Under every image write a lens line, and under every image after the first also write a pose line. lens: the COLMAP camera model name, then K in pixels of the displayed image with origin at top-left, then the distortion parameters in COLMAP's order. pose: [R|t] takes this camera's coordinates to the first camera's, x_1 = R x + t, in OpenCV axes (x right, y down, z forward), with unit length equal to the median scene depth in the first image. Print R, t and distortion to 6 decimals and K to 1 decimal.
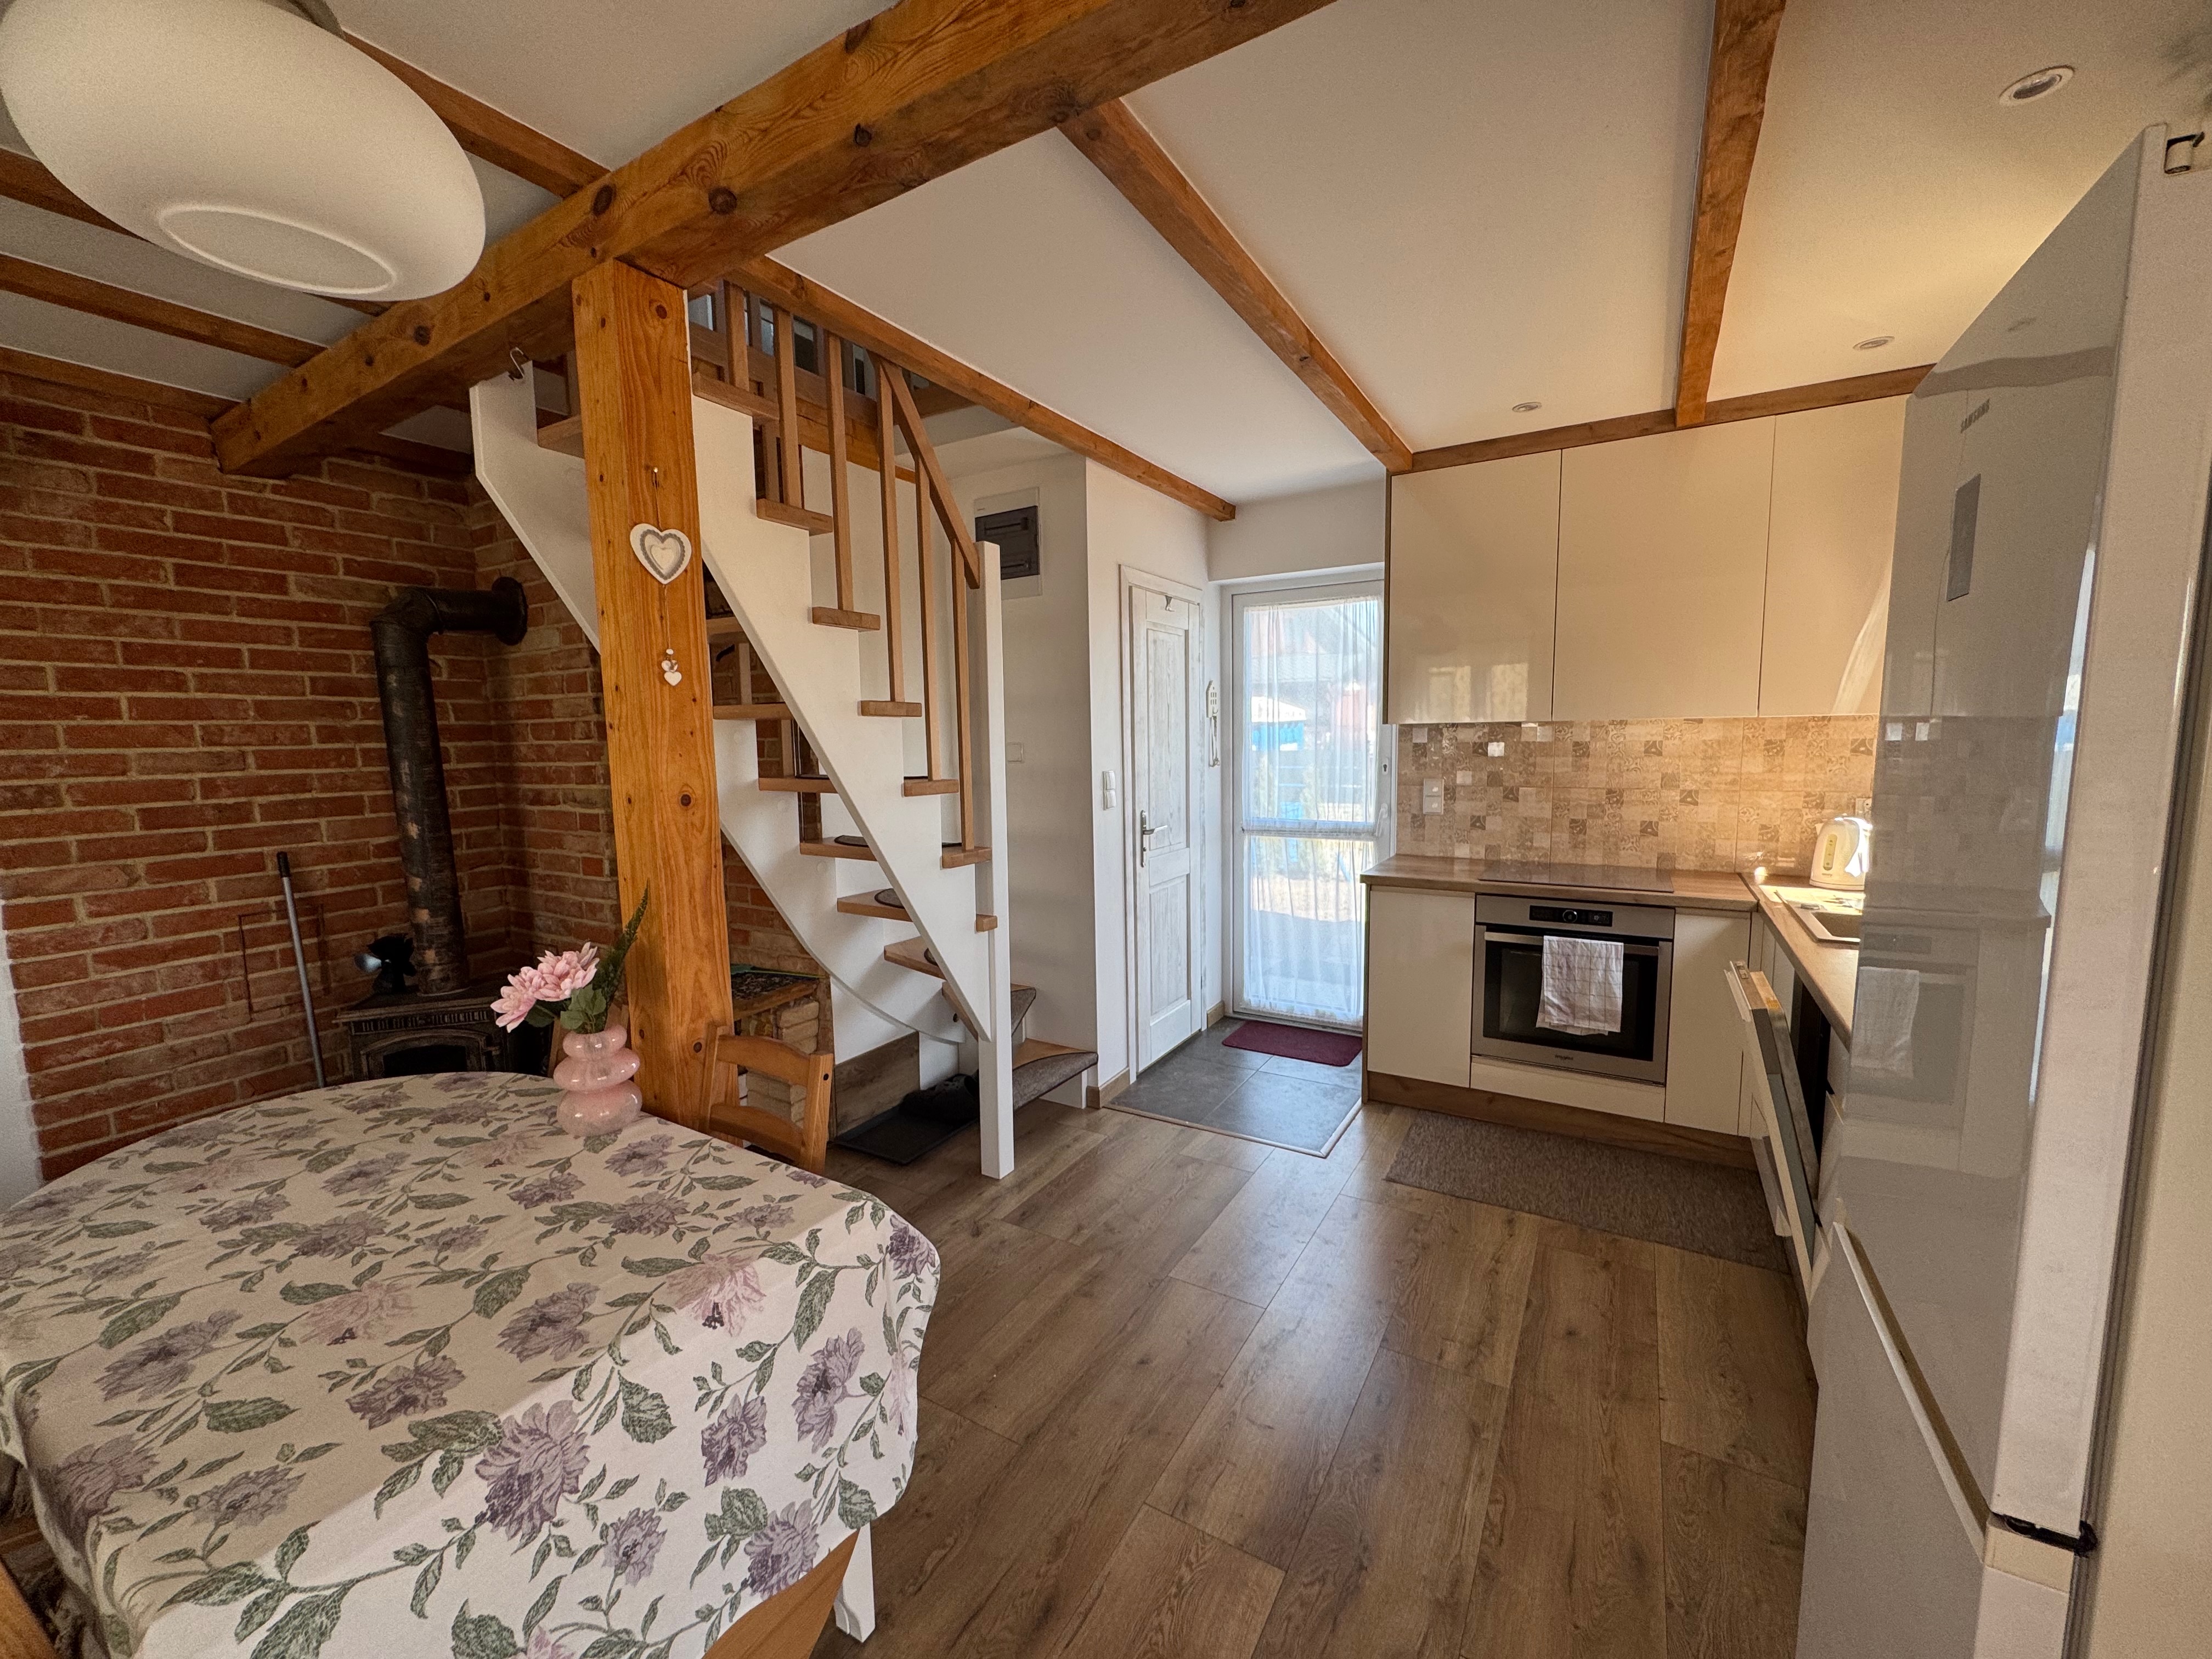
lens RADIAL K [[881.7, 0, 1104.0], [0, 881.7, 832.5], [0, 0, 1]] dist [-0.003129, 0.000160]
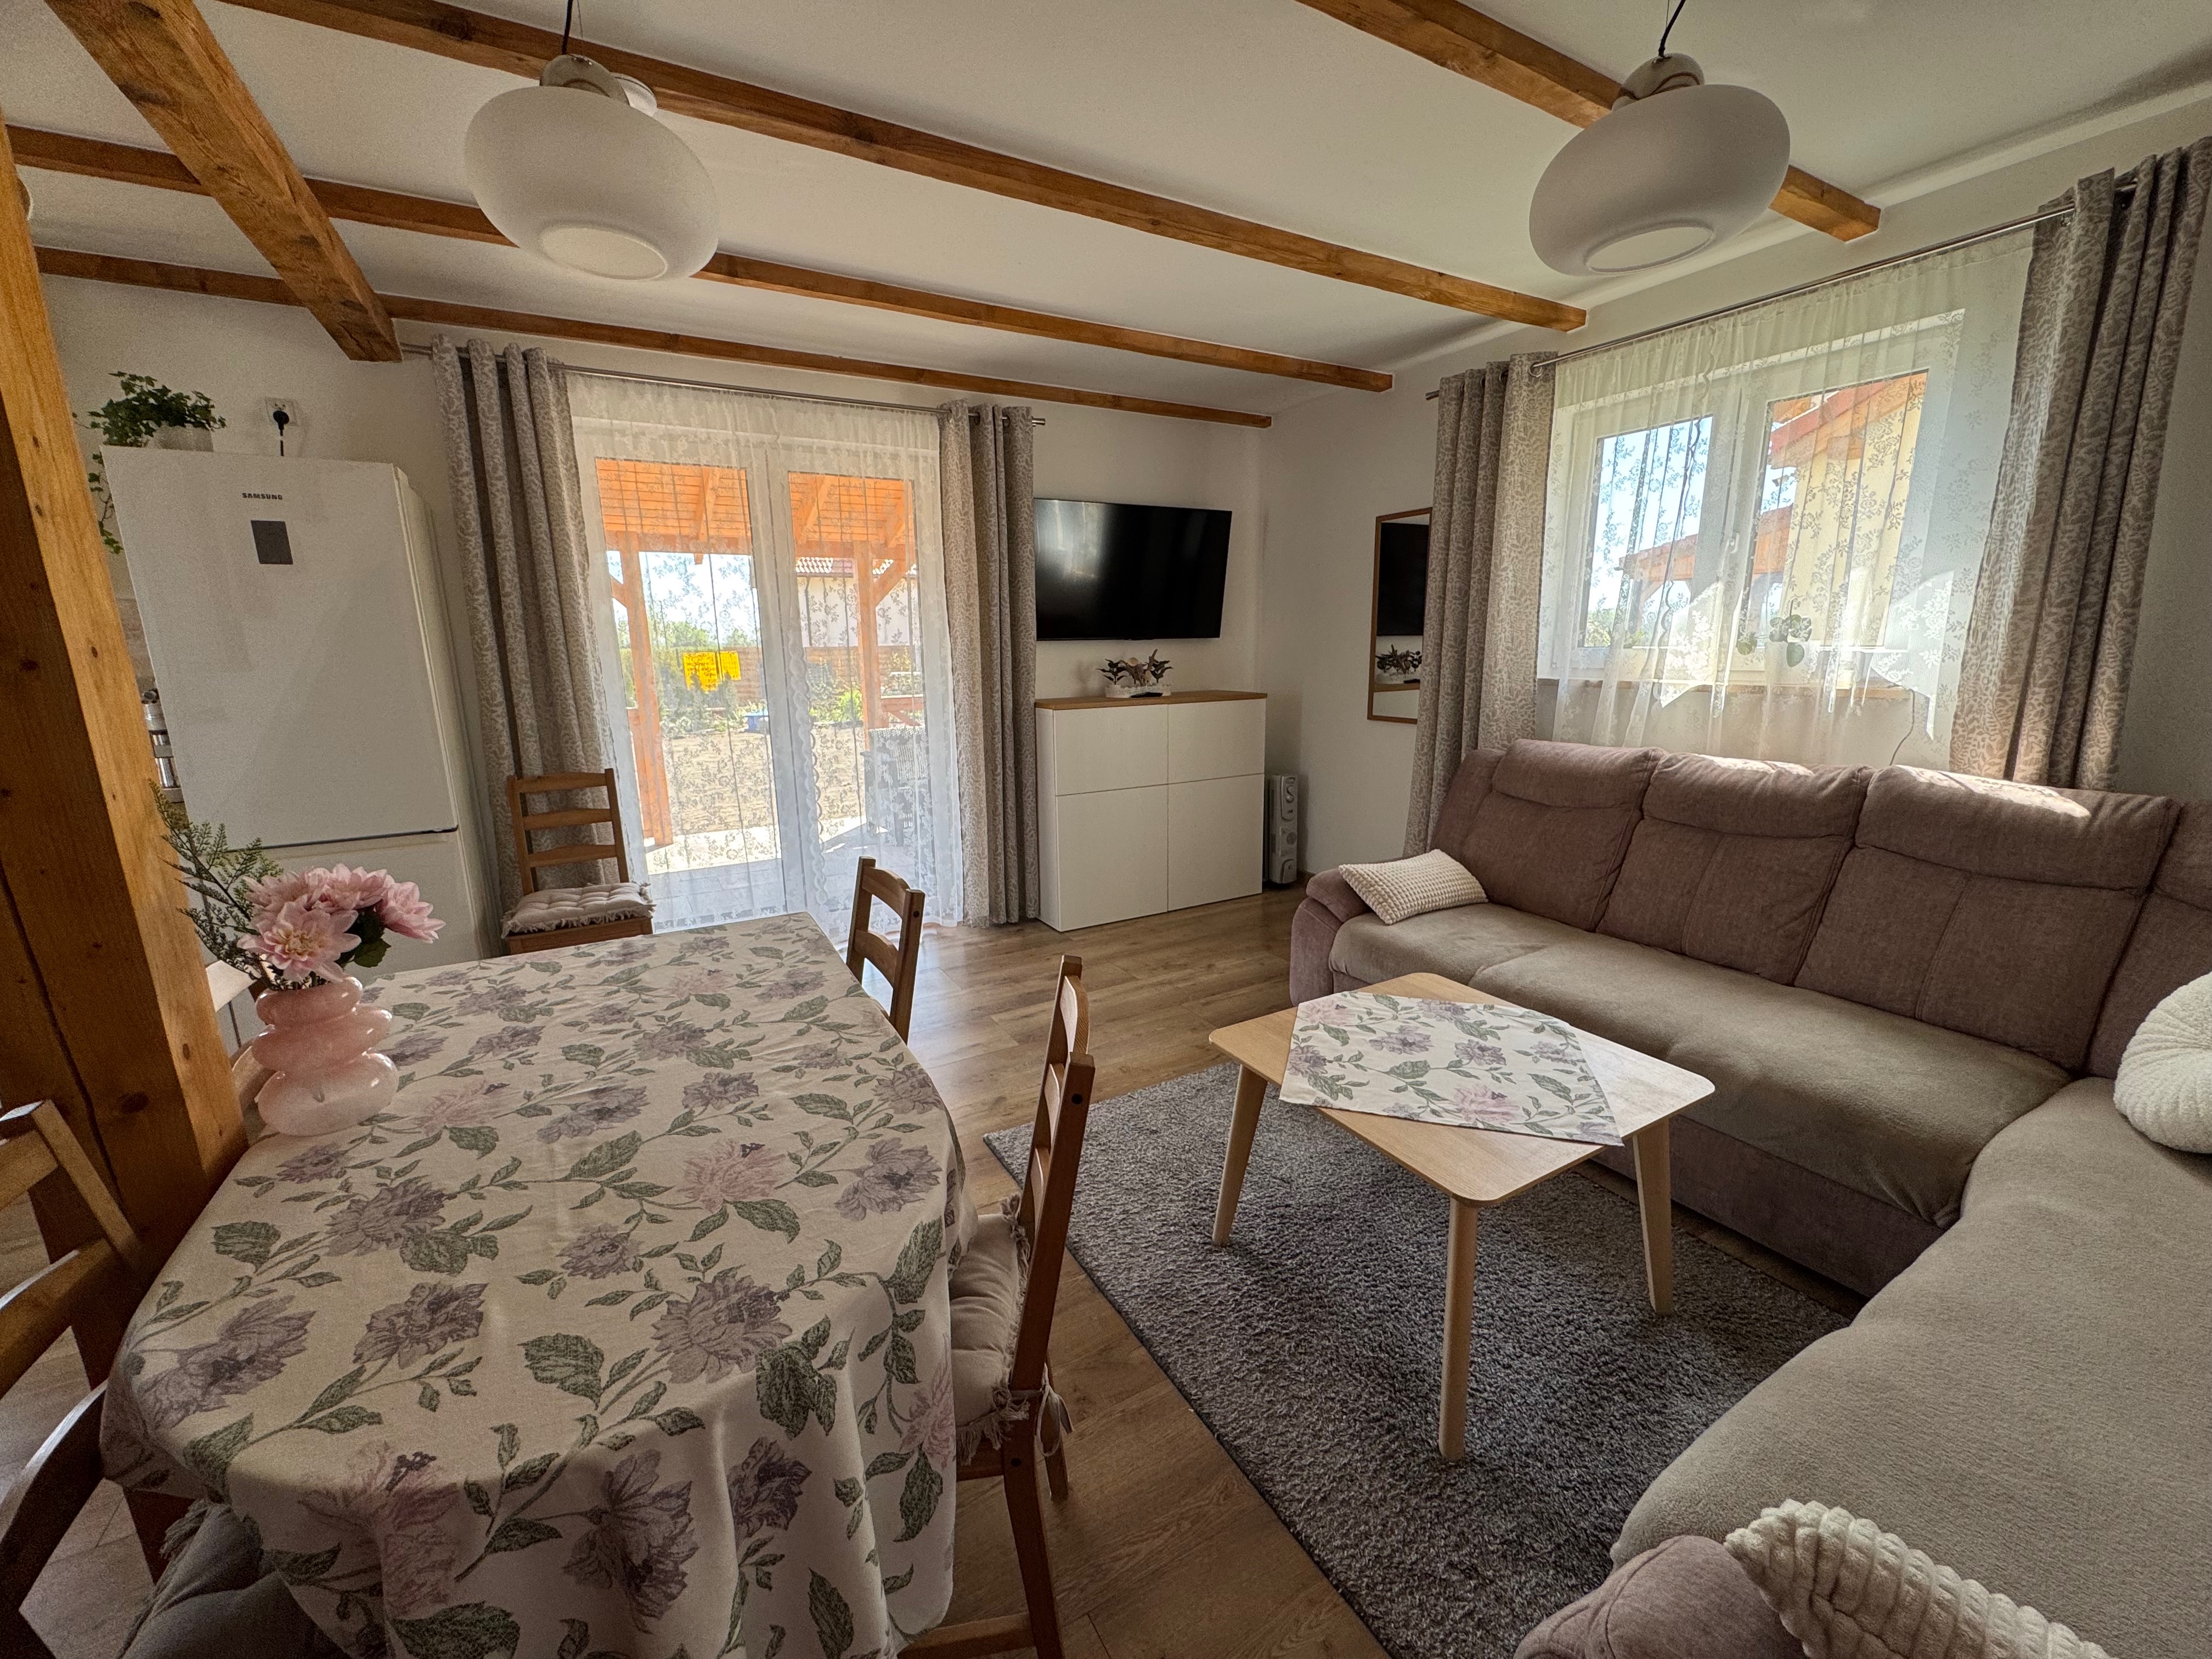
lens RADIAL K [[881.7, 0, 1105.6], [0, 881.7, 833.8], [0, 0, 1]] dist [-0.003129, 0.000160]
pose [[-0.869433, -0.076732, 0.488055, -0.870104], [0.083660, 0.950733, 0.298508, -0.024609], [-0.486915, 0.300364, -0.820180, 0.735848]]
